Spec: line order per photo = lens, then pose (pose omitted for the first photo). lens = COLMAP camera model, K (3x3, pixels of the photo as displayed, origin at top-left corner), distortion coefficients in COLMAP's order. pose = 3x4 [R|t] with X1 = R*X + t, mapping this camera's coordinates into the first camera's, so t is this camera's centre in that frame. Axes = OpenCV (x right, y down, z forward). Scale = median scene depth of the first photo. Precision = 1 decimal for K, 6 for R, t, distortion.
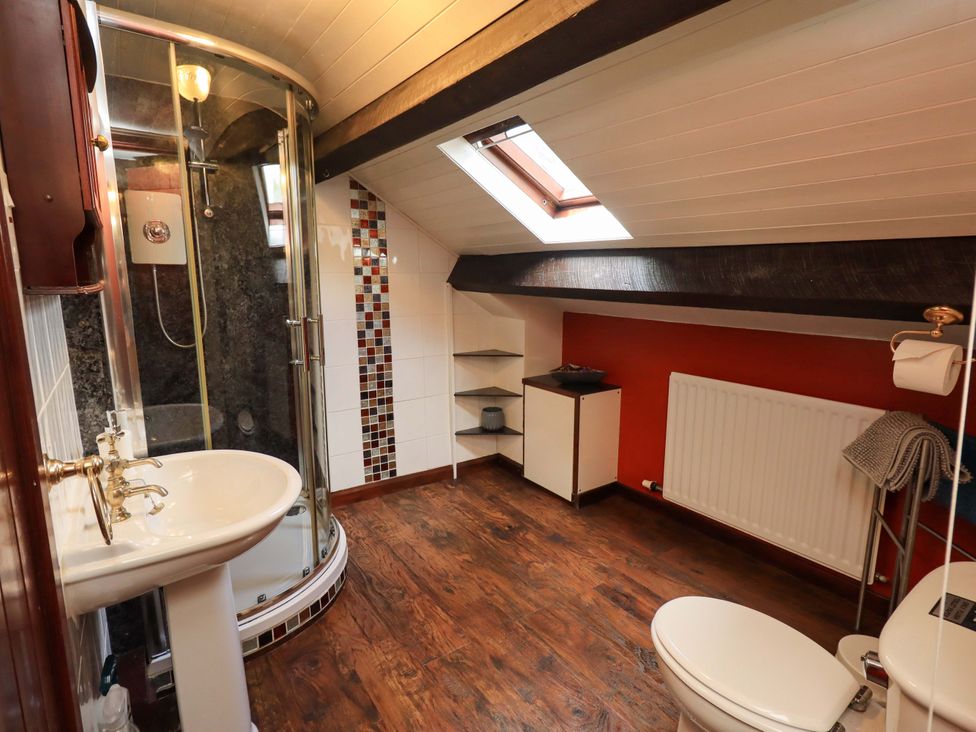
lens RADIAL K [[507.3, 0, 489.0], [0, 507.3, 363.8], [0, 0, 1]] dist [0.007449, -0.004542]
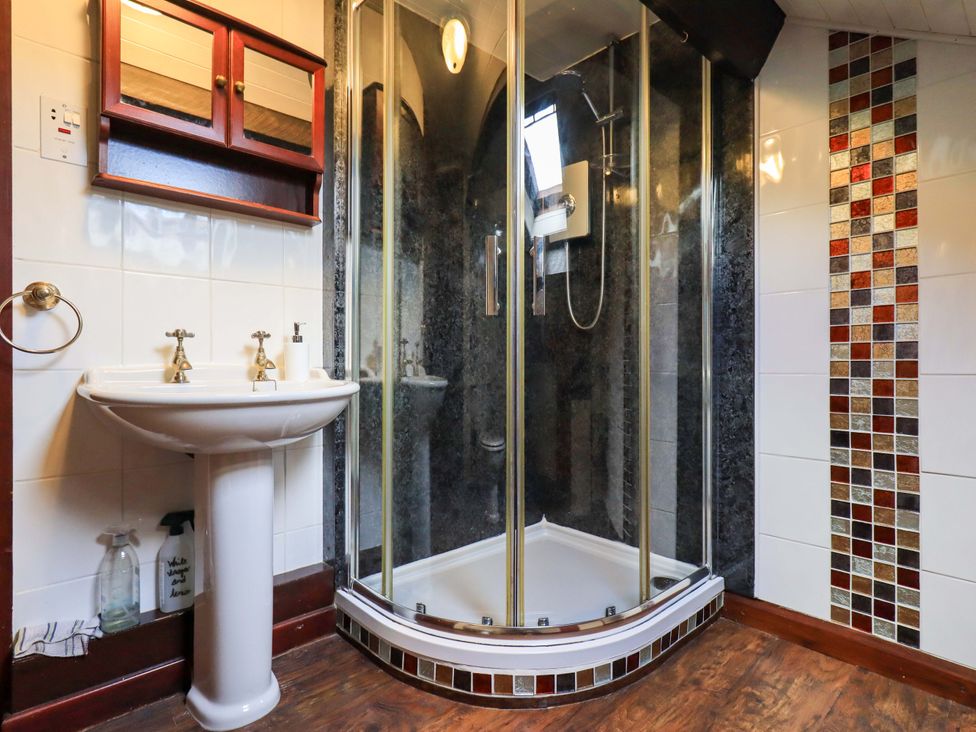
lens RADIAL K [[507.3, 0, 489.7], [0, 507.3, 361.9], [0, 0, 1]] dist [0.007449, -0.004542]
pose [[0.129460, -0.007366, -0.991557, 0.207952], [-0.174869, 0.984130, -0.030142, 0.063540], [0.976044, 0.177294, 0.126117, 0.584001]]
